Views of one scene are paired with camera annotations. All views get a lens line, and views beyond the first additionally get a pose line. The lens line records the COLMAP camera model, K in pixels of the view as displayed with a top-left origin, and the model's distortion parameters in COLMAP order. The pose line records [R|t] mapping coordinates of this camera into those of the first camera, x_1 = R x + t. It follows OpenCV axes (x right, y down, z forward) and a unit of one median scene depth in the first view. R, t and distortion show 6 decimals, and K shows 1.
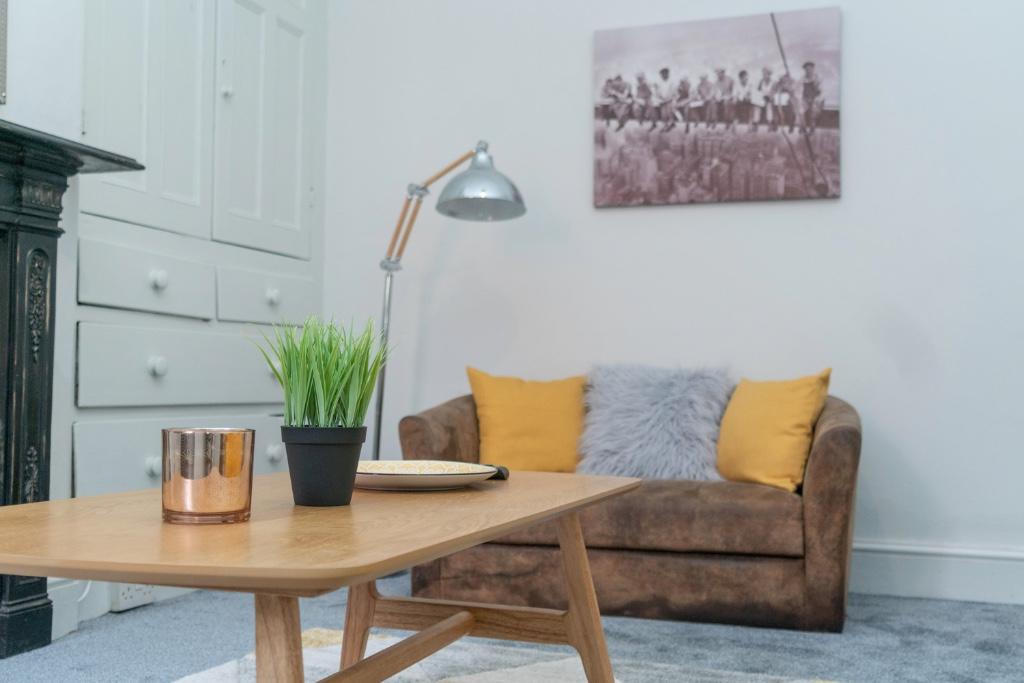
lens RADIAL K [[1122.4, 0, 512.0], [0, 1122.4, 341.5], [0, 0, 1]] dist [-0.000248, -0.020349]
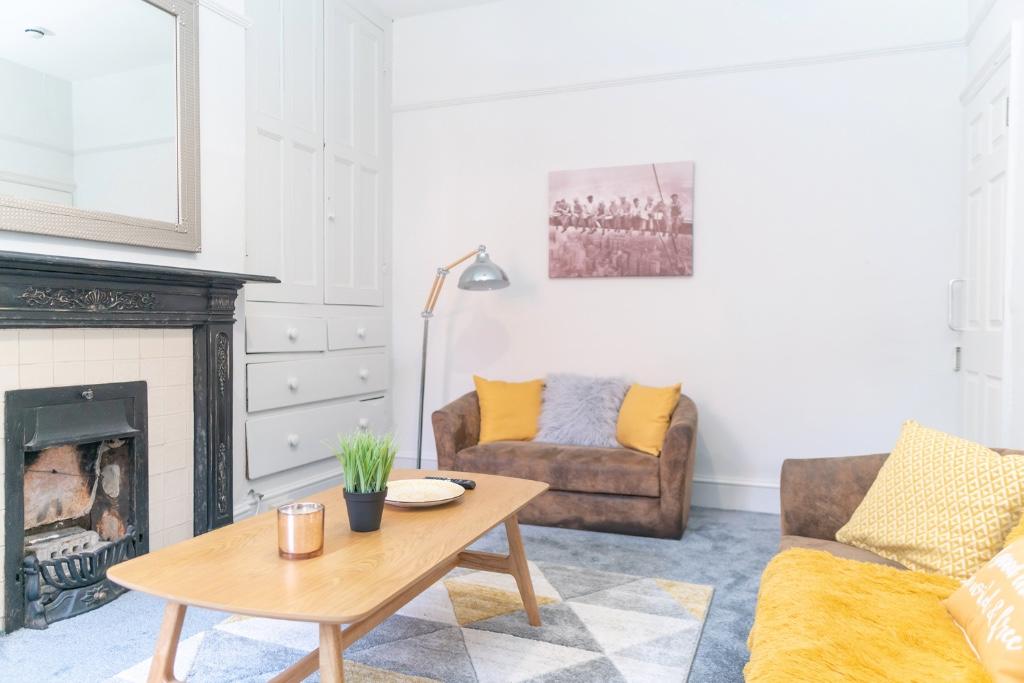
lens RADIAL K [[702.6, 0, 512.0], [0, 702.6, 341.5], [0, 0, 1]] dist [-0.007796, -0.000868]
pose [[0.999724, -0.005754, -0.022783, 0.046405], [0.007157, 0.998051, 0.061992, -0.101880], [0.022382, -0.062138, 0.997817, -0.073790]]
